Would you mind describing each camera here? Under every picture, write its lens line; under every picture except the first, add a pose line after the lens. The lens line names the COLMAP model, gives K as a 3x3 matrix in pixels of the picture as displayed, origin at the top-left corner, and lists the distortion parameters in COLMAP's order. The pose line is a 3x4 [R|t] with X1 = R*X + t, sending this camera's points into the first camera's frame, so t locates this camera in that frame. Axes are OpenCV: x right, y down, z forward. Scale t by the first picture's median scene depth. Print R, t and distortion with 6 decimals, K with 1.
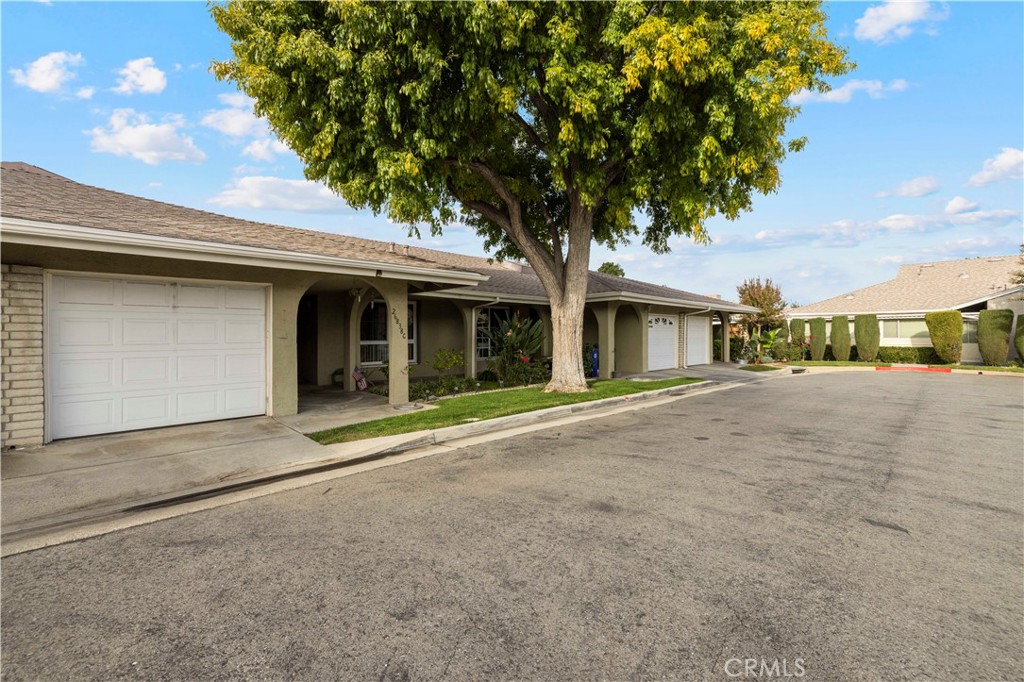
lens RADIAL K [[447.6, 0, 508.4], [0, 447.6, 334.9], [0, 0, 1]] dist [0.001683, 0.000560]
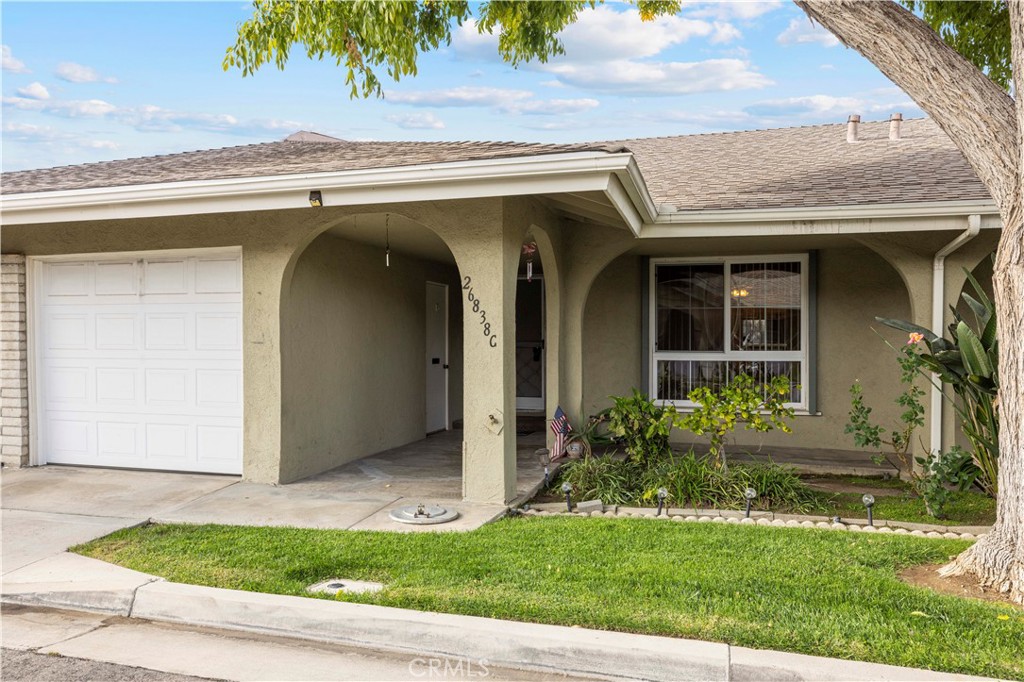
lens RADIAL K [[792.7, 0, 512.0], [0, 792.7, 341.0], [0, 0, 1]] dist [-0.000101, 0.000208]
pose [[0.461390, 0.007770, -0.887163, 0.500534], [-0.004745, 0.999969, 0.006290, -0.002414], [0.887184, 0.001308, 0.461413, 0.813969]]
